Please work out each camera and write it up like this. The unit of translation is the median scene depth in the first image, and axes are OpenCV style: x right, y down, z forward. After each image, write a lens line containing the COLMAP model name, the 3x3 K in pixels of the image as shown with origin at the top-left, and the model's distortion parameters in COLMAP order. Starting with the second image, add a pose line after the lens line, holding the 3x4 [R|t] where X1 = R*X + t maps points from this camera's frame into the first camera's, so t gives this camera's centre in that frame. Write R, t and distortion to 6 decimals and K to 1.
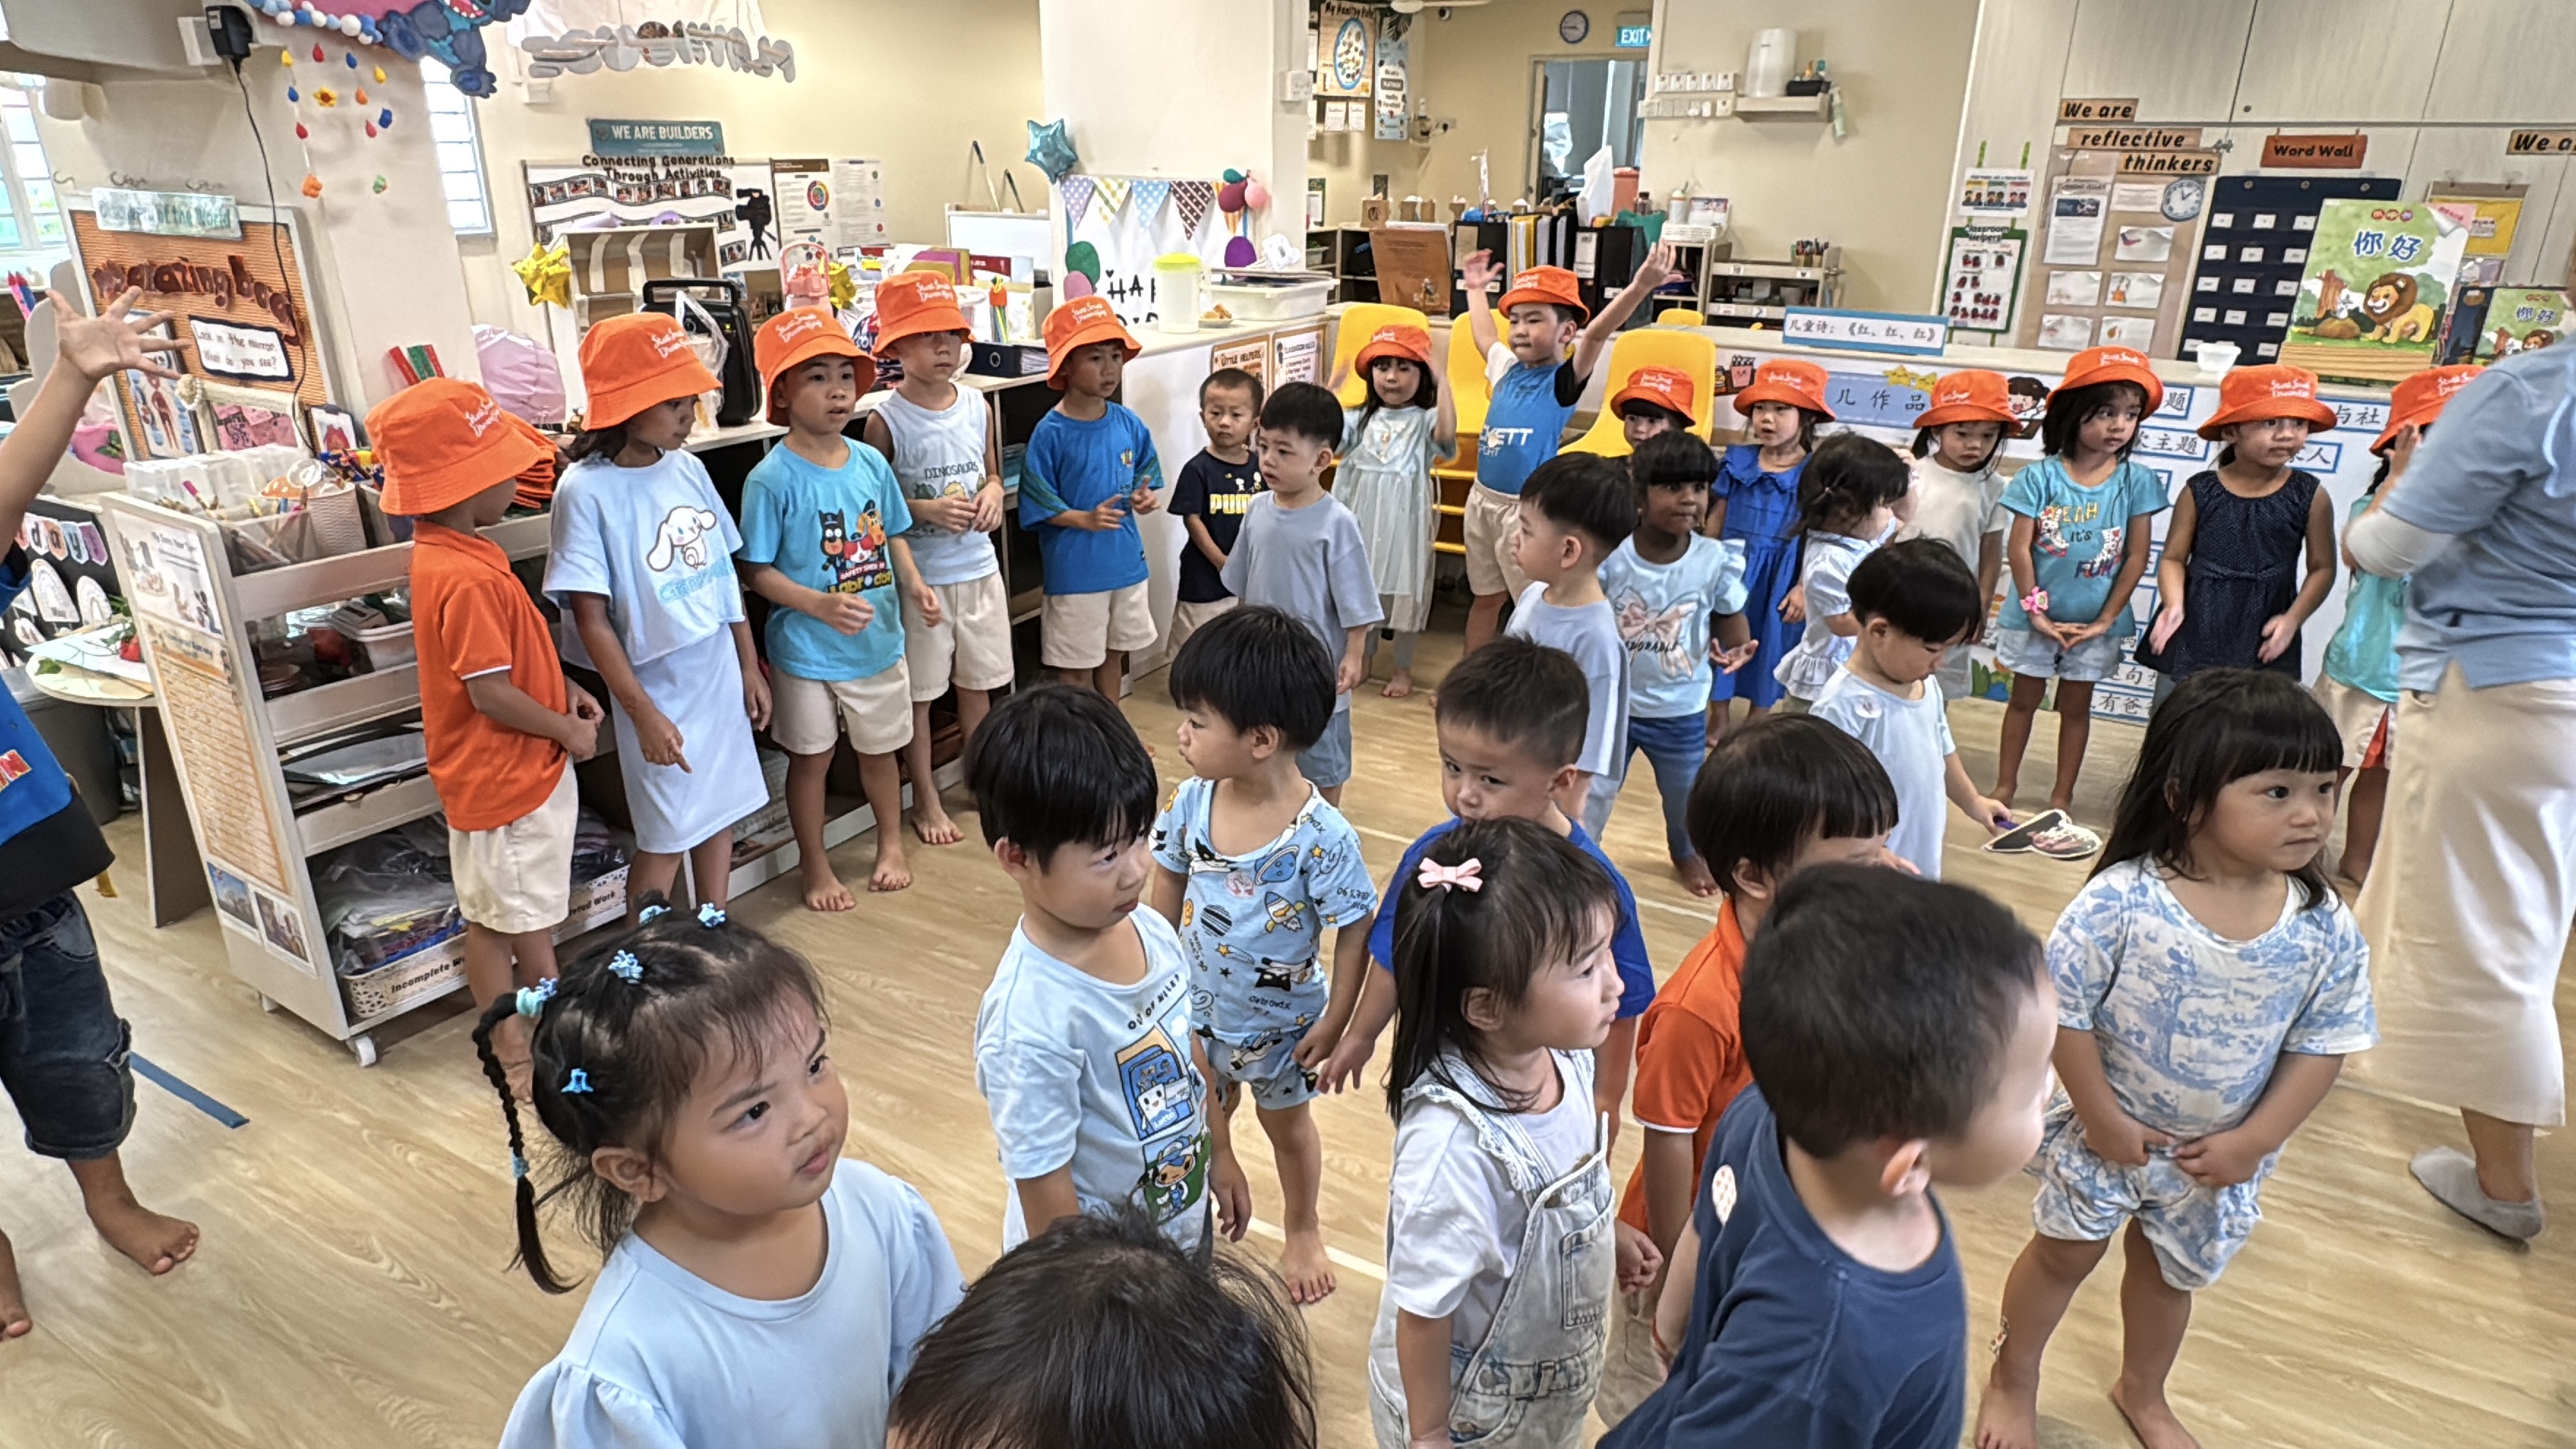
lens RADIAL K [[1495.4, 0, 1288.0], [0, 1495.4, 724.5], [0, 0, 1]] dist [-0.004946, 0.003194]
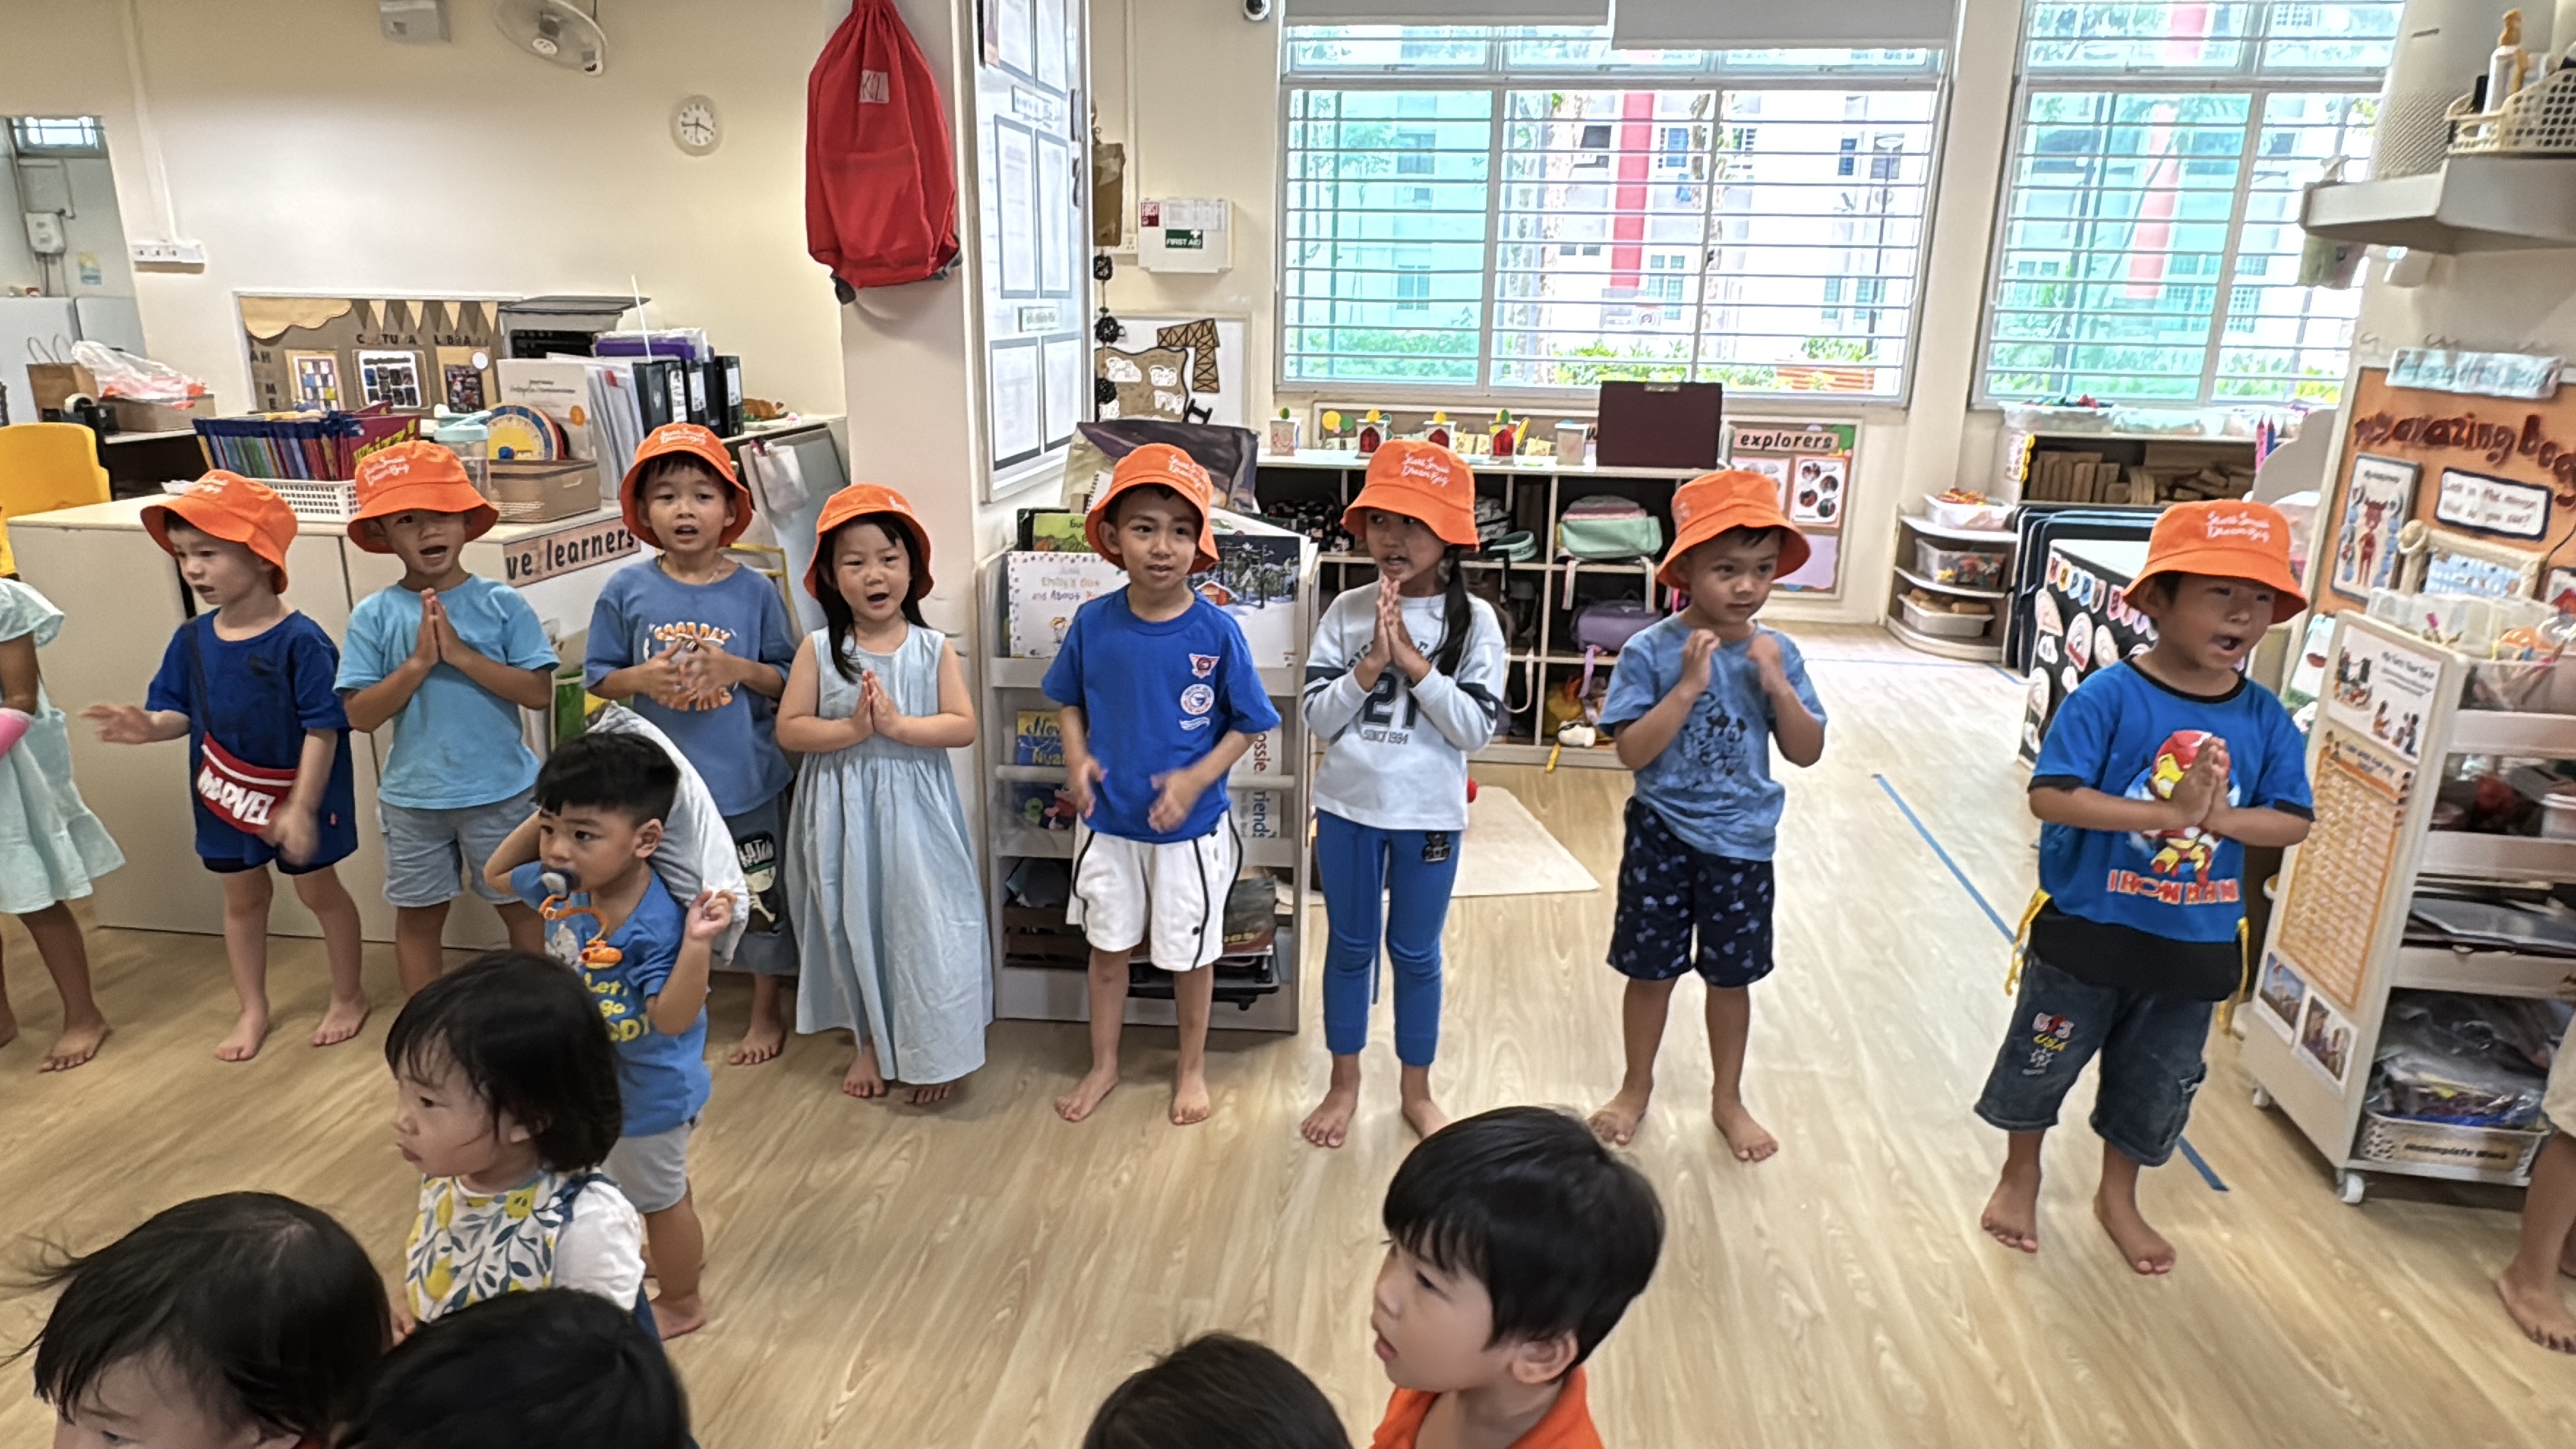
lens RADIAL K [[1495.4, 0, 1288.0], [0, 1495.4, 724.5], [0, 0, 1]] dist [-0.004946, 0.003194]
pose [[0.399234, 0.250626, -0.881929, -0.042063], [-0.348235, 0.931279, 0.107010, 0.029110], [0.848142, 0.264397, 0.459075, -0.054616]]
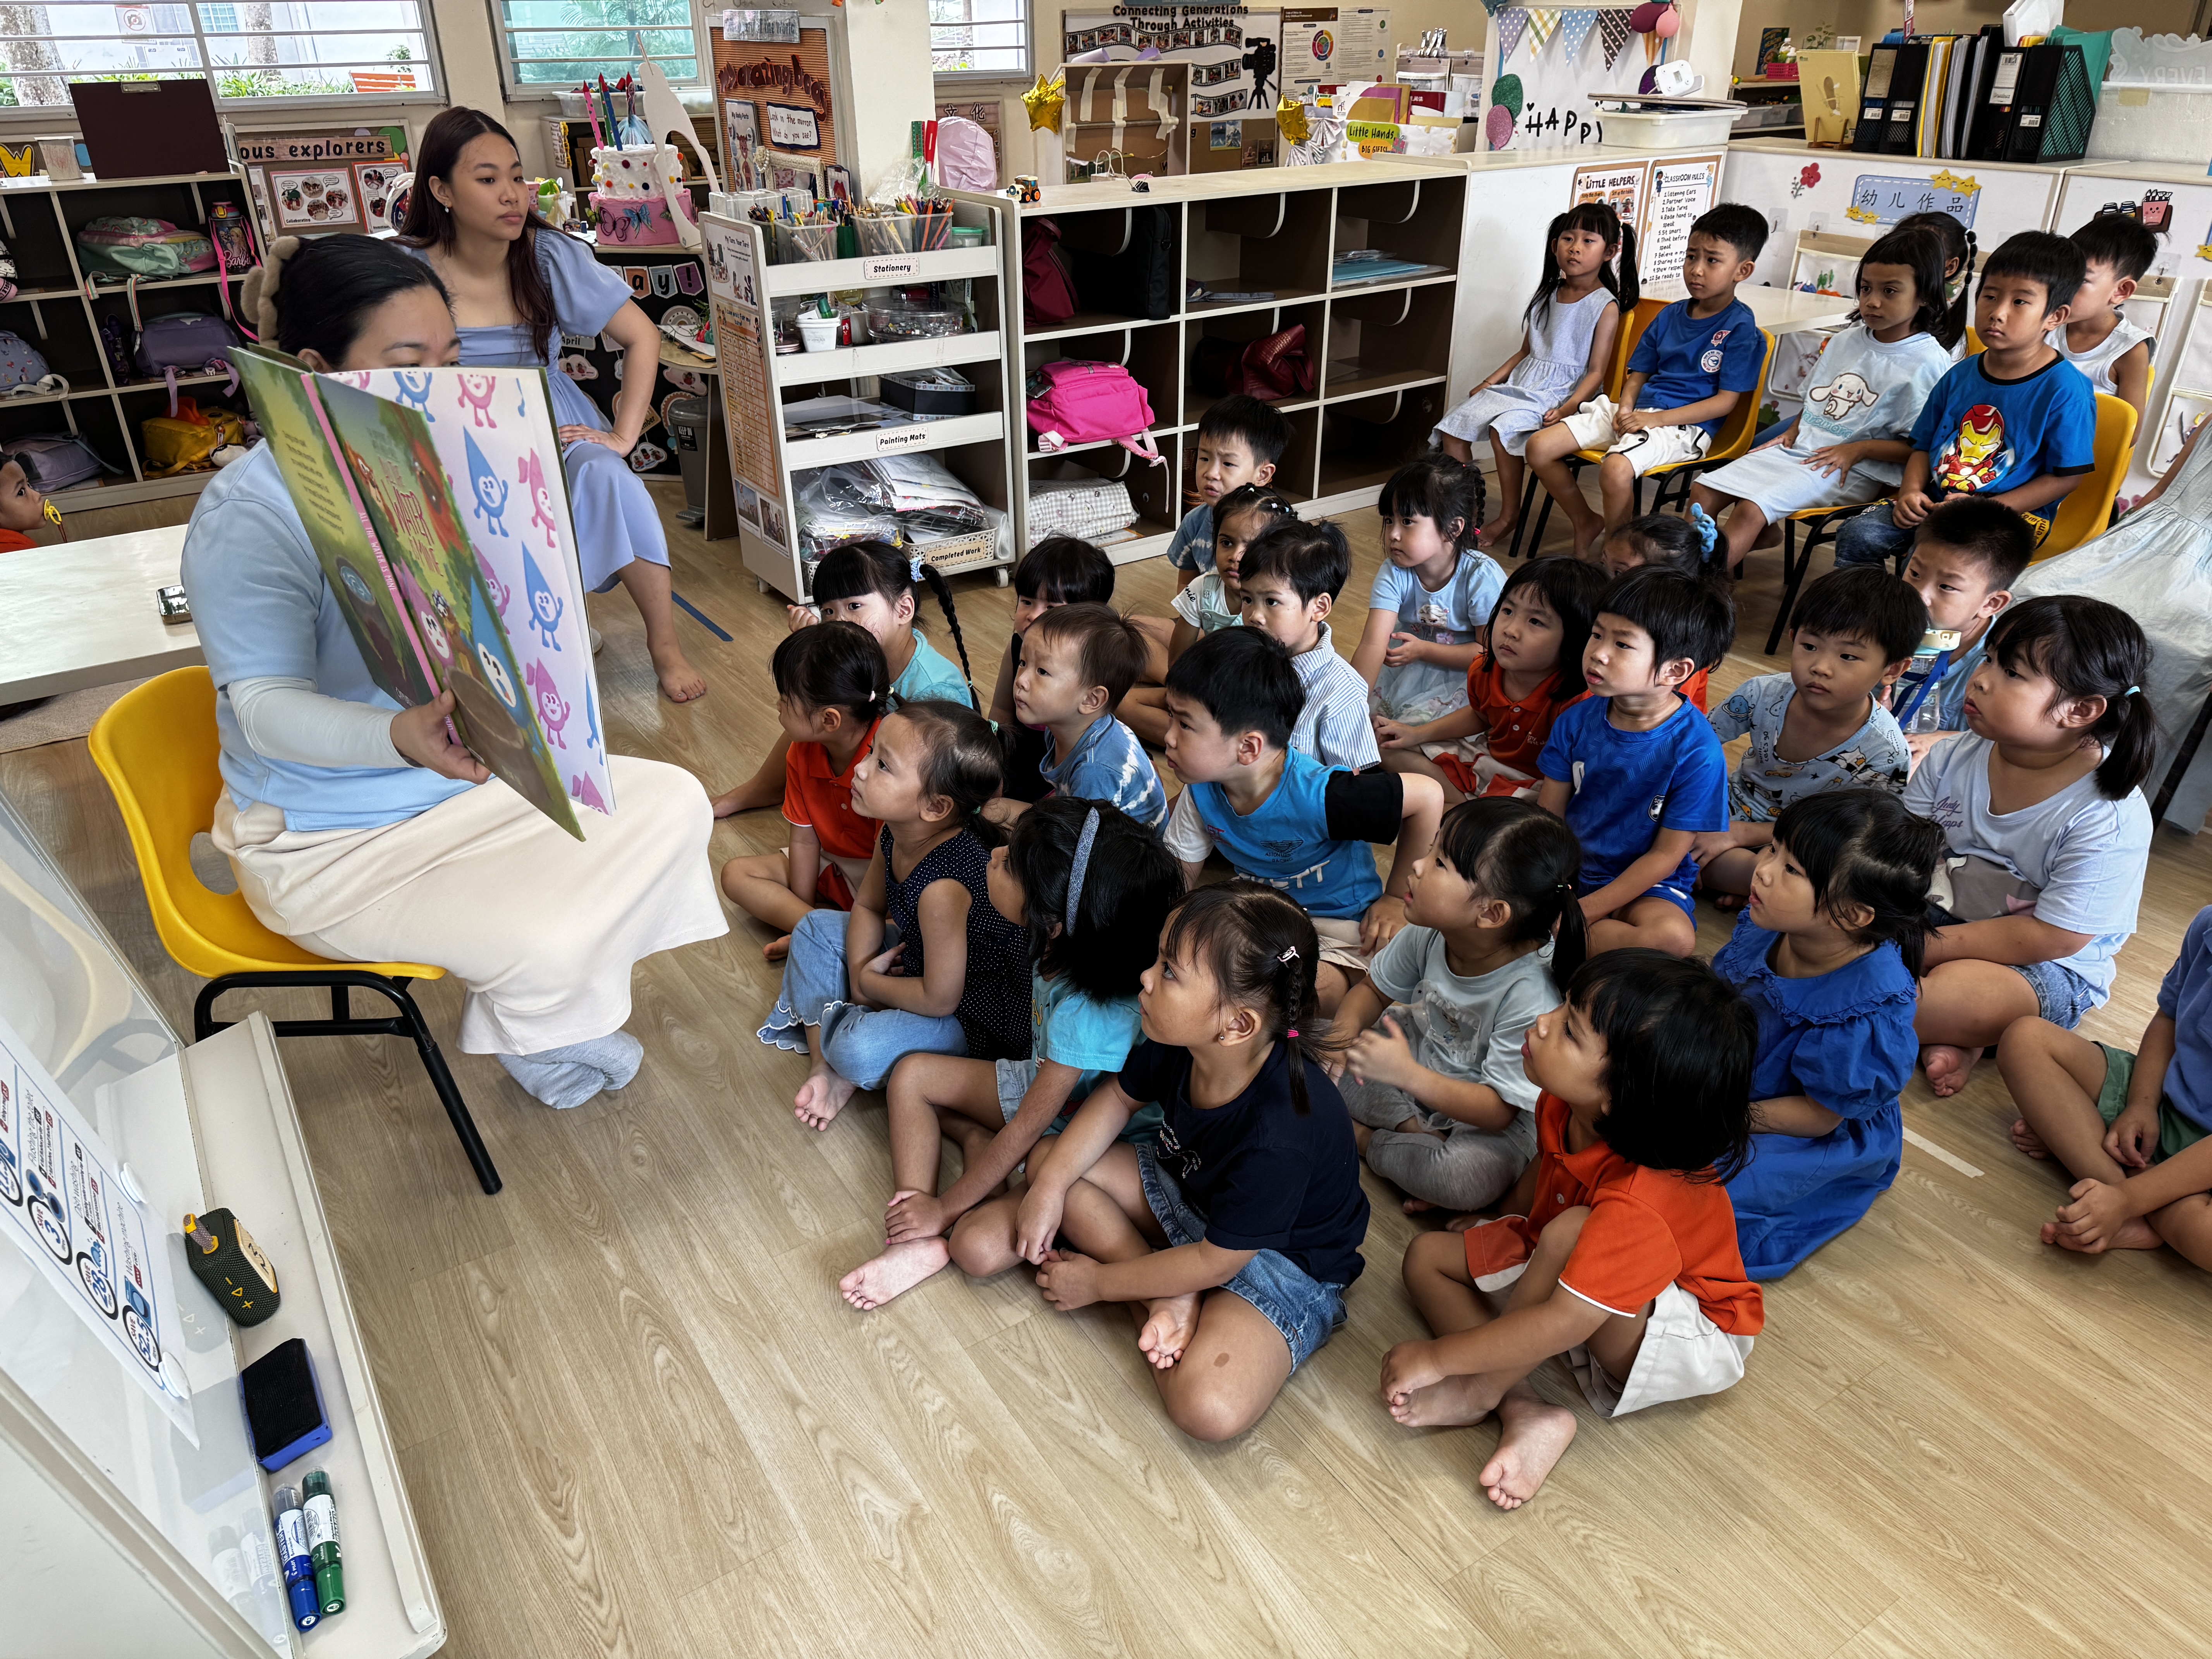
lens RADIAL K [[1565.7, 0, 1106.0], [0, 1565.7, 829.5], [0, 0, 1]] dist [0.016177, -0.021235]
pose [[0.895342, 0.189938, -0.402849, 0.130319], [-0.144662, 0.979484, 0.140299, 0.067247], [0.421232, -0.067338, 0.904450, -0.119851]]
